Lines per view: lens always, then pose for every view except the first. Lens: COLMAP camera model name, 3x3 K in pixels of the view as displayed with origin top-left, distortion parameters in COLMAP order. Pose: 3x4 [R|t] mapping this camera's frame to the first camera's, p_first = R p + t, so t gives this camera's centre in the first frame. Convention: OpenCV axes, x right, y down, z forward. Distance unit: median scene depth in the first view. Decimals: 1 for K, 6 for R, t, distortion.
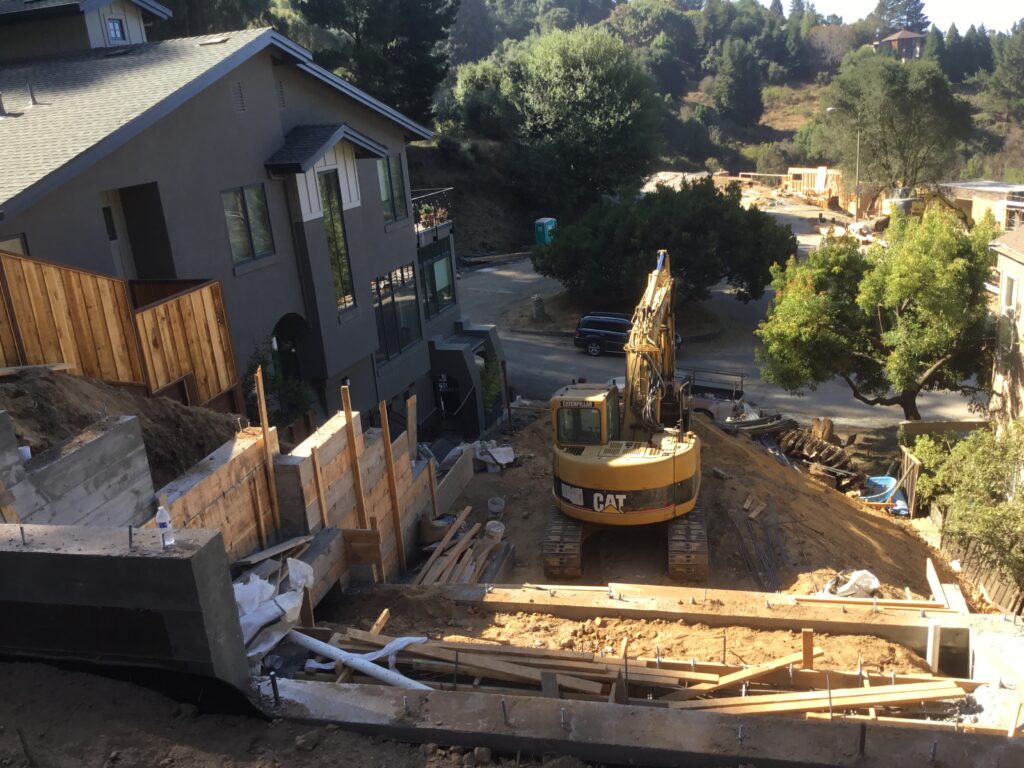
lens RADIAL K [[920.8, 0, 512.0], [0, 920.8, 384.0], [0, 0, 1]] dist [0.005763, -0.086108]
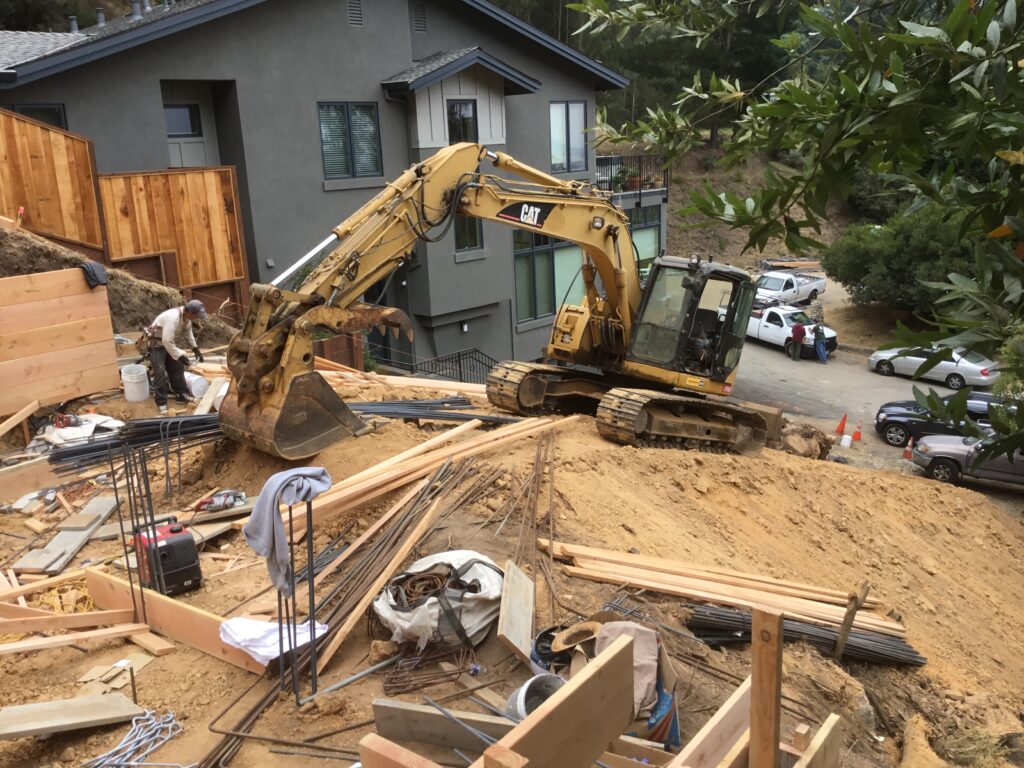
lens RADIAL K [[920.8, 0, 512.0], [0, 920.8, 384.0], [0, 0, 1]] dist [0.005763, -0.086108]
pose [[0.907690, 0.145274, -0.393693, 0.406943], [-0.154497, 0.987958, 0.008355, 0.066288], [0.390166, 0.053241, 0.919204, 0.247180]]
